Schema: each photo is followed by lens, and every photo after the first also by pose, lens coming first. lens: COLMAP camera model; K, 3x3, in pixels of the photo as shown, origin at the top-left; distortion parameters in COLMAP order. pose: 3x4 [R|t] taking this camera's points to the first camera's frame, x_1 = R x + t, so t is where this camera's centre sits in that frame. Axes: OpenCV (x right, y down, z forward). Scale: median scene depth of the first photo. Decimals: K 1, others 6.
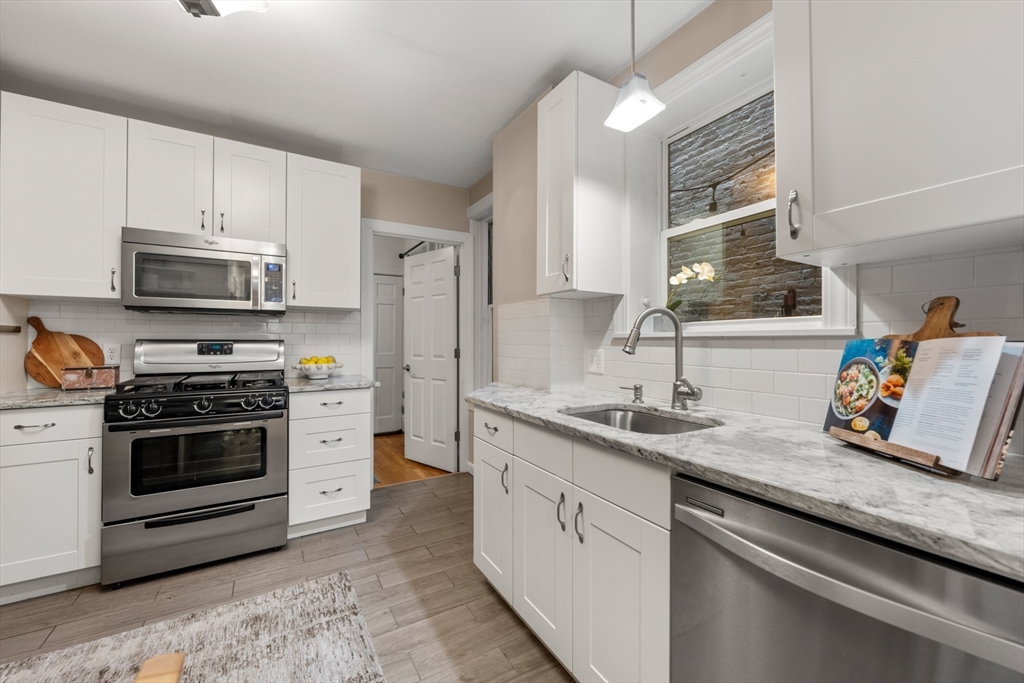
lens RADIAL K [[412.0, 0, 512.0], [0, 412.0, 339.1], [0, 0, 1]] dist [-0.000961, 0.000019]
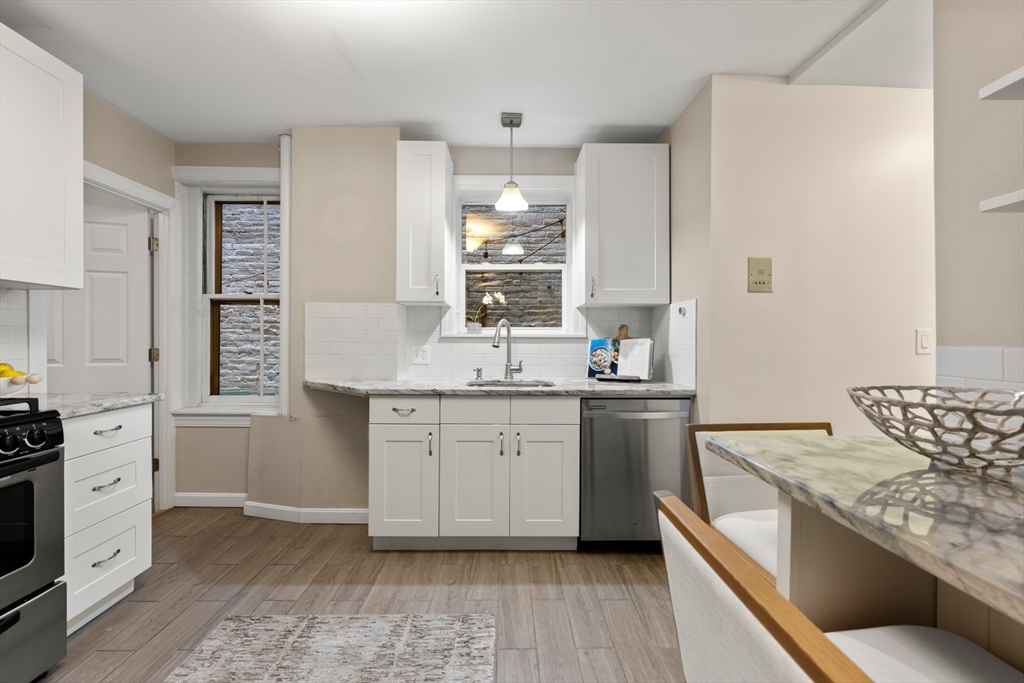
lens RADIAL K [[431.1, 0, 517.1], [0, 431.1, 340.9], [0, 0, 1]] dist [-0.000196, 0.000219]
pose [[0.488263, -0.001734, 0.872695, -0.926763], [-0.007689, 0.999951, 0.006289, -0.000915], [-0.872662, -0.009781, 0.488226, 0.077961]]
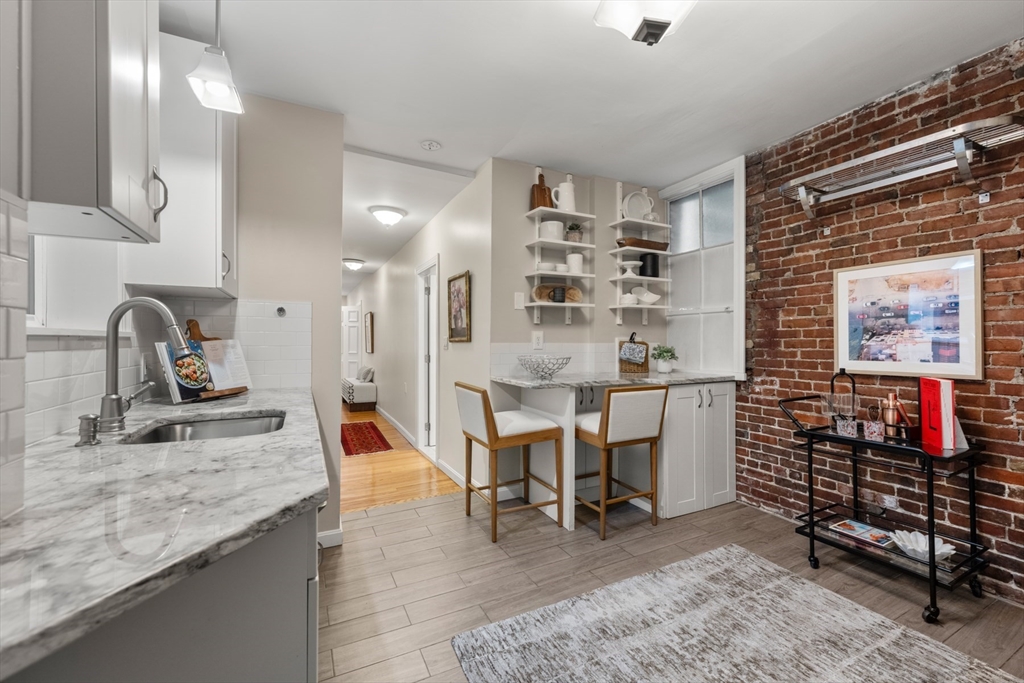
lens RADIAL K [[431.1, 0, 517.1], [0, 431.1, 340.9], [0, 0, 1]] dist [-0.000196, 0.000219]
pose [[-0.998158, 0.002024, 0.060627, -0.323526], [0.001872, 0.999995, -0.002563, 0.005185], [-0.060632, -0.002445, -0.998157, 1.423997]]
